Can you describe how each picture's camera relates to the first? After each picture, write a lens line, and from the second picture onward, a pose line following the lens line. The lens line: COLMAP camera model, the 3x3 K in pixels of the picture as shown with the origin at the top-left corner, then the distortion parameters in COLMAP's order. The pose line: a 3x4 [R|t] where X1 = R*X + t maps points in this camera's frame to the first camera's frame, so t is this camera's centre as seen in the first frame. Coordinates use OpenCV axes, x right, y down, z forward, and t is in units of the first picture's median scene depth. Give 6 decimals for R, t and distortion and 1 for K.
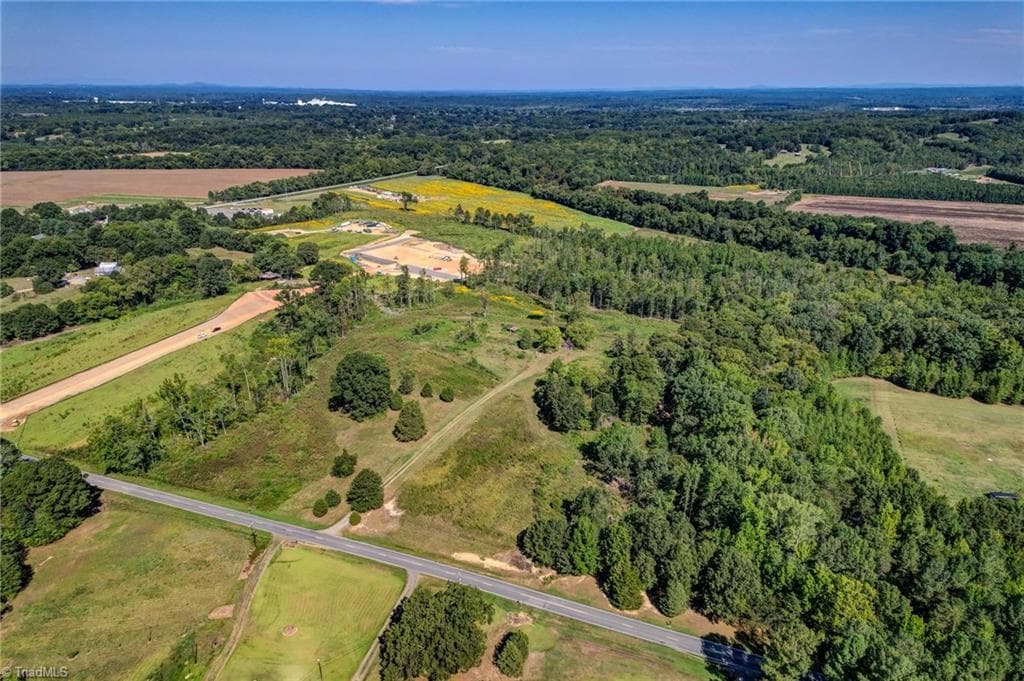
lens RADIAL K [[631.2, 0, 512.9], [0, 631.2, 341.0], [0, 0, 1]] dist [0.092168, -0.071387]
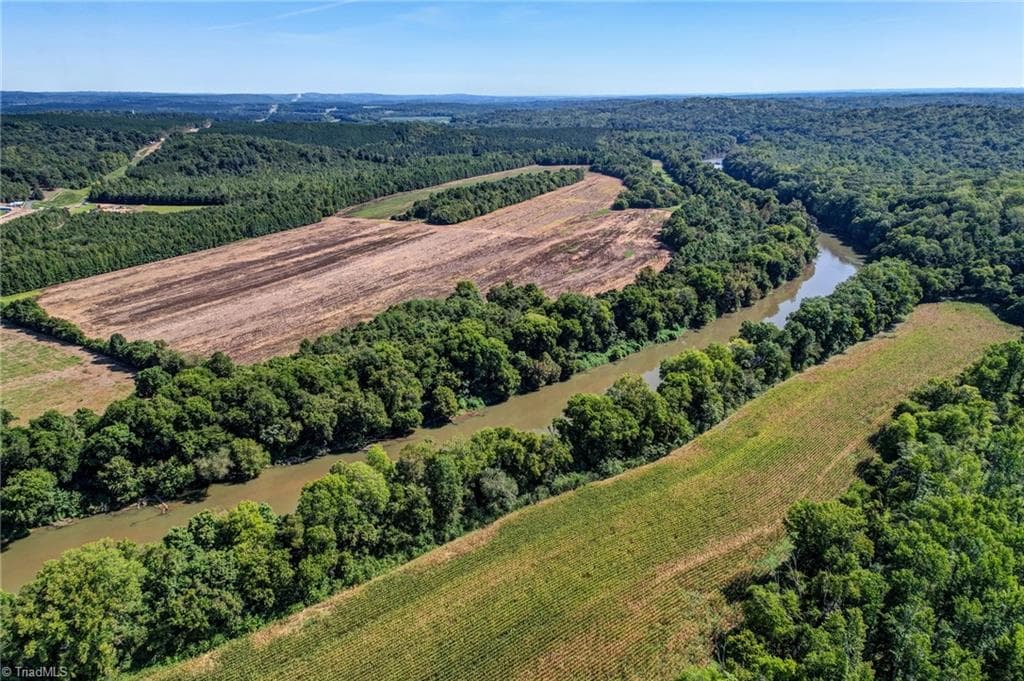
lens RADIAL K [[655.5, 0, 507.8], [0, 655.5, 330.0], [0, 0, 1]] dist [0.094731, -0.071445]
pose [[0.045049, -0.338196, 0.939997, 0.063864], [0.370293, 0.879576, 0.298711, -0.326940], [-0.927822, 0.334618, 0.164856, 0.919469]]
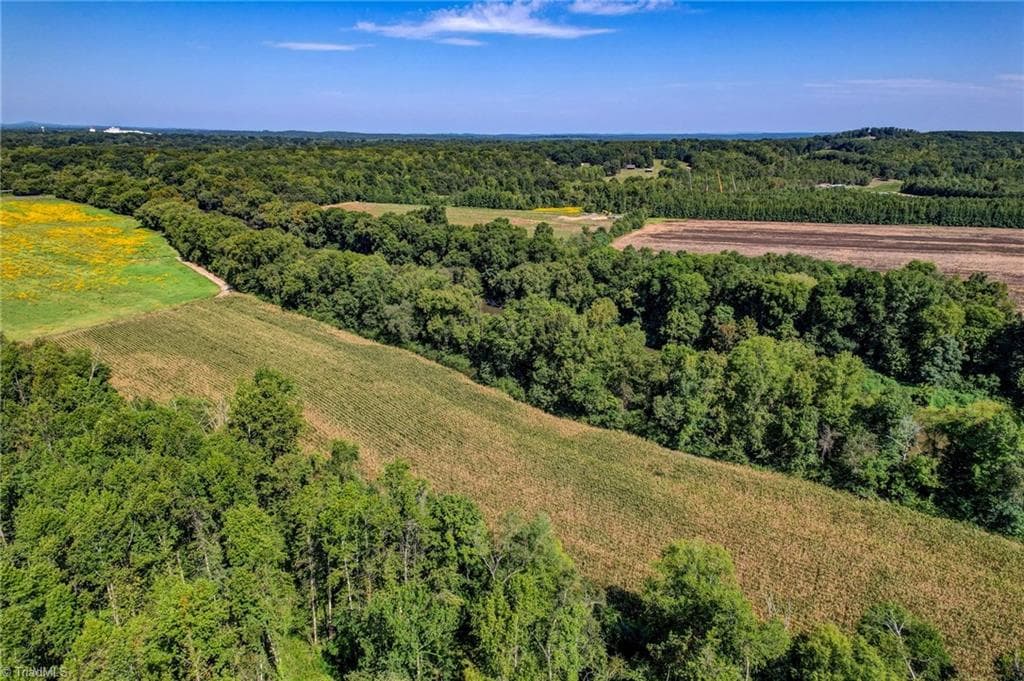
lens RADIAL K [[642.9, 0, 510.4], [0, 642.9, 336.4], [0, 0, 1]] dist [0.087458, -0.066959]
pose [[0.985741, -0.045185, 0.162087, 0.338627], [0.057092, 0.995942, -0.069570, -0.131348], [-0.158286, 0.077831, 0.984321, 0.671929]]
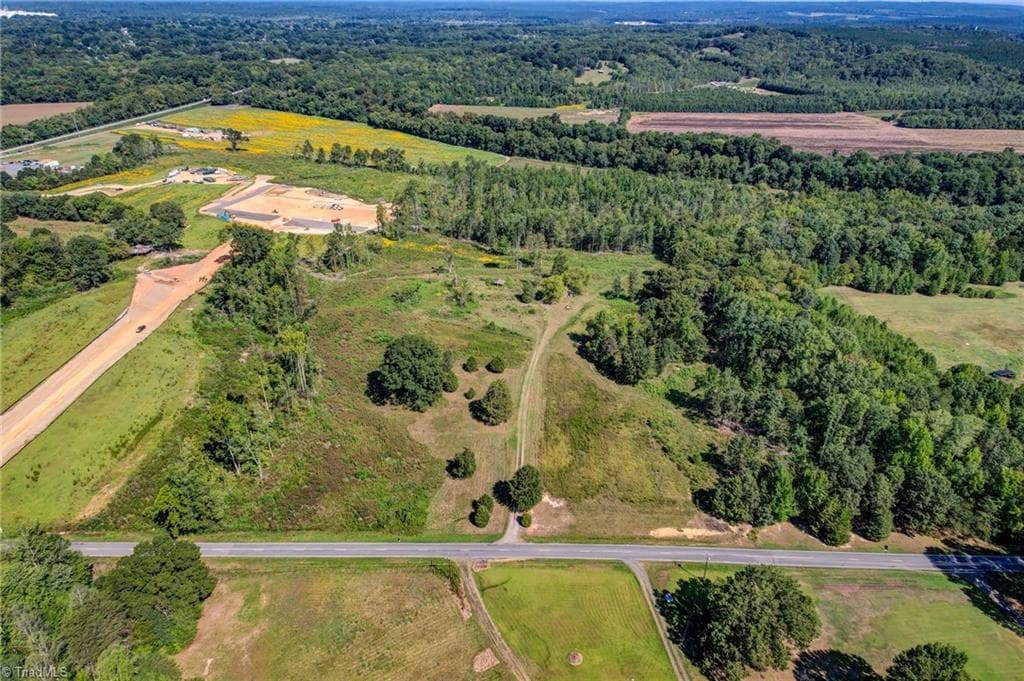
lens RADIAL K [[636.1, 0, 512.0], [0, 636.1, 340.5], [0, 0, 1]] dist [0.091376, -0.072951]
pose [[0.939360, -0.154575, 0.306120, -0.161024], [0.119563, 0.984264, 0.130112, -0.030909], [-0.321415, -0.085621, 0.943060, 0.051192]]
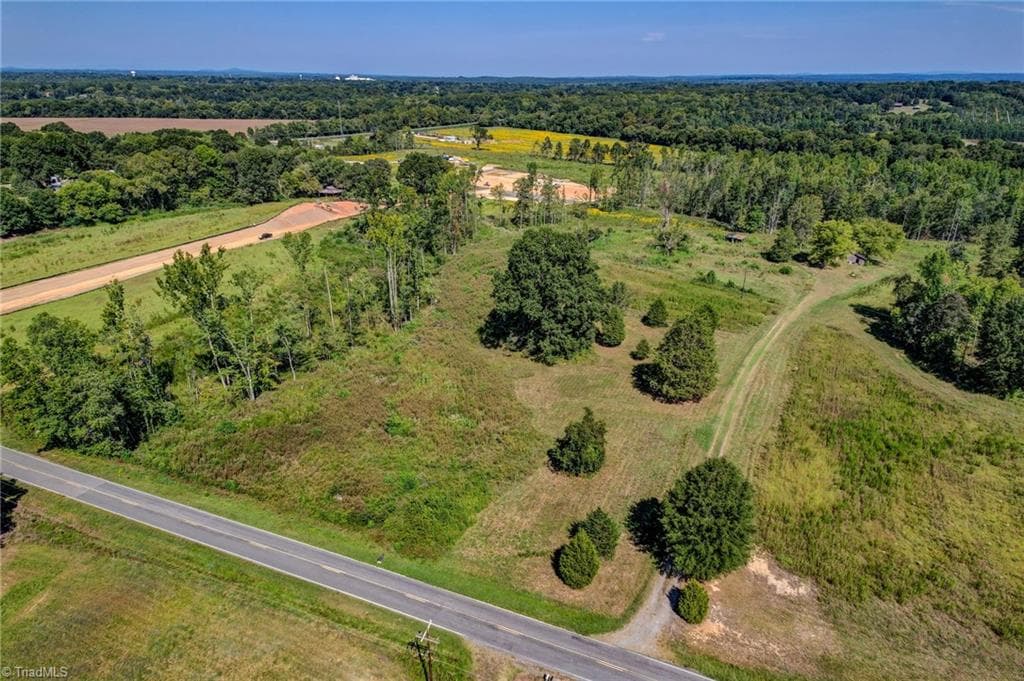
lens RADIAL K [[636.1, 0, 512.0], [0, 636.1, 340.5], [0, 0, 1]] dist [0.091376, -0.072951]
pose [[0.998770, 0.020080, -0.045329, -0.104834], [-0.019564, 0.999739, 0.011810, 0.043259], [0.045554, -0.010908, 0.998902, 0.207013]]
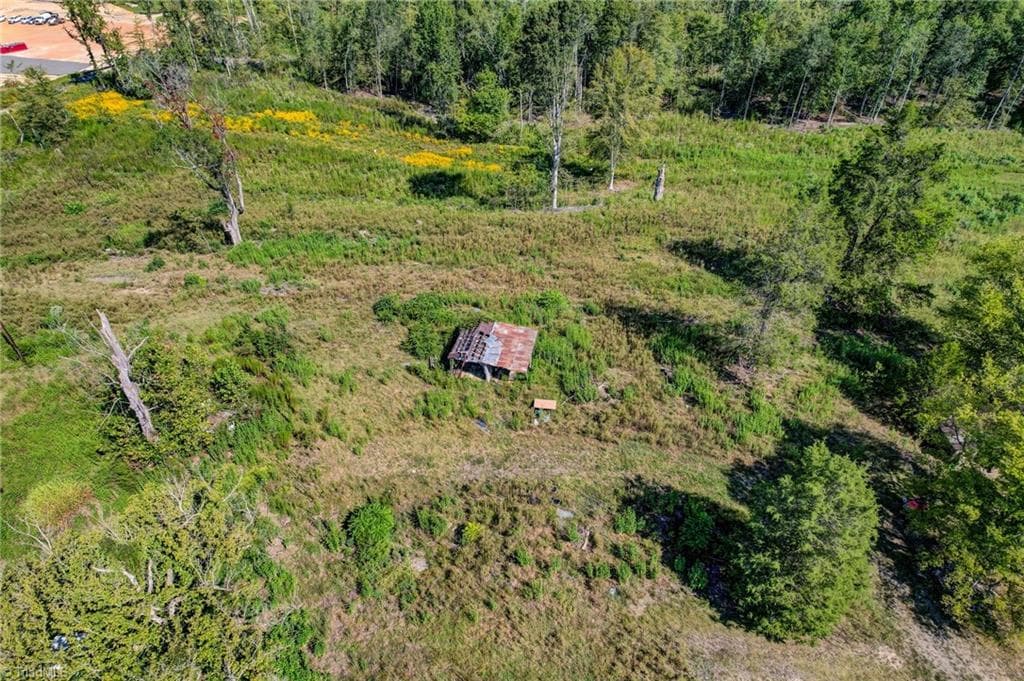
lens RADIAL K [[636.1, 0, 512.0], [0, 636.1, 340.5], [0, 0, 1]] dist [0.091376, -0.072951]
pose [[0.919361, -0.240834, 0.311086, -0.022201], [0.142600, 0.940956, 0.307030, -0.035350], [-0.366662, -0.237910, 0.899421, 0.491849]]
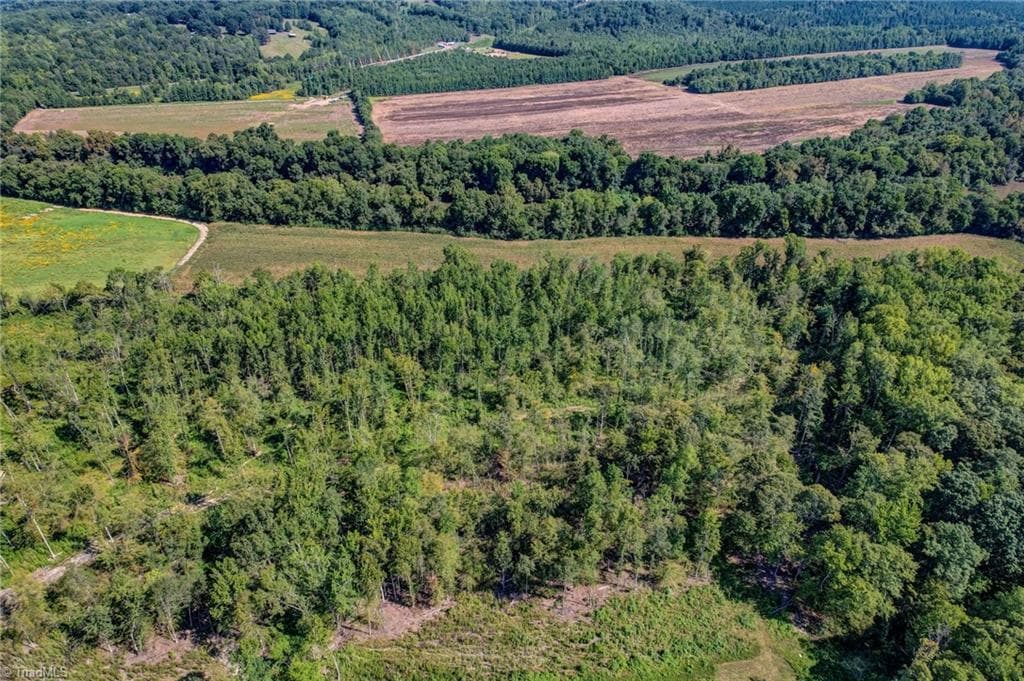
lens RADIAL K [[642.9, 0, 510.4], [0, 642.9, 336.4], [0, 0, 1]] dist [0.087458, -0.066959]
pose [[0.691035, -0.372470, 0.619465, 0.006577], [0.265665, 0.927903, 0.261568, -0.187887], [-0.672229, -0.016183, 0.740166, 0.488609]]
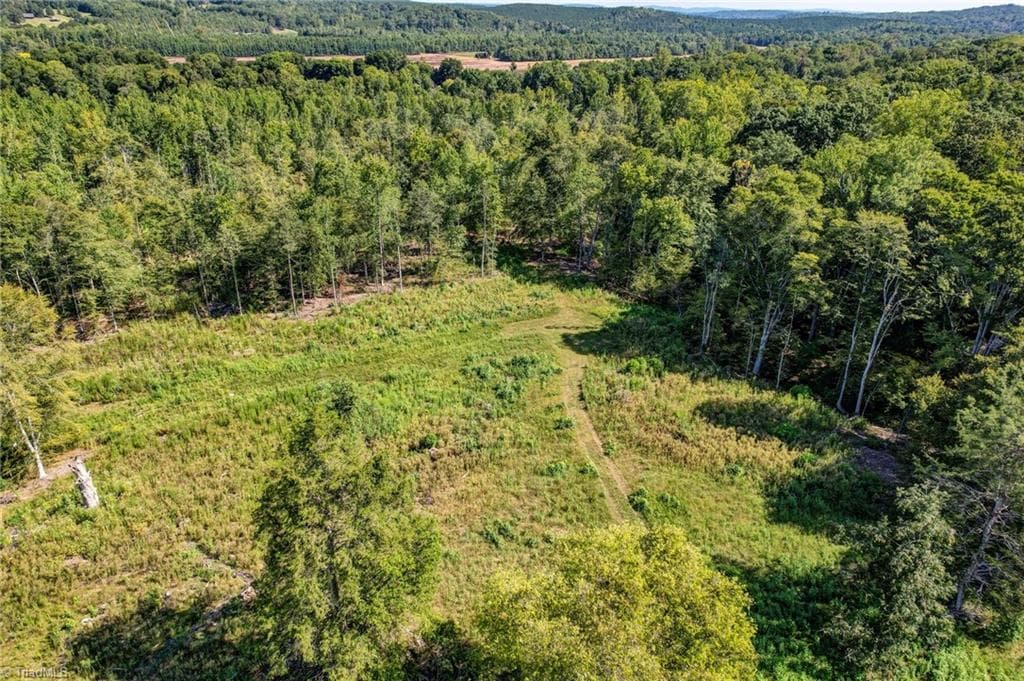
lens RADIAL K [[655.5, 0, 507.8], [0, 655.5, 330.0], [0, 0, 1]] dist [0.094731, -0.071445]
pose [[0.503860, -0.369022, 0.780992, 0.024629], [0.298369, 0.922852, 0.243557, -0.045551], [-0.810618, 0.110305, 0.575093, 0.510287]]
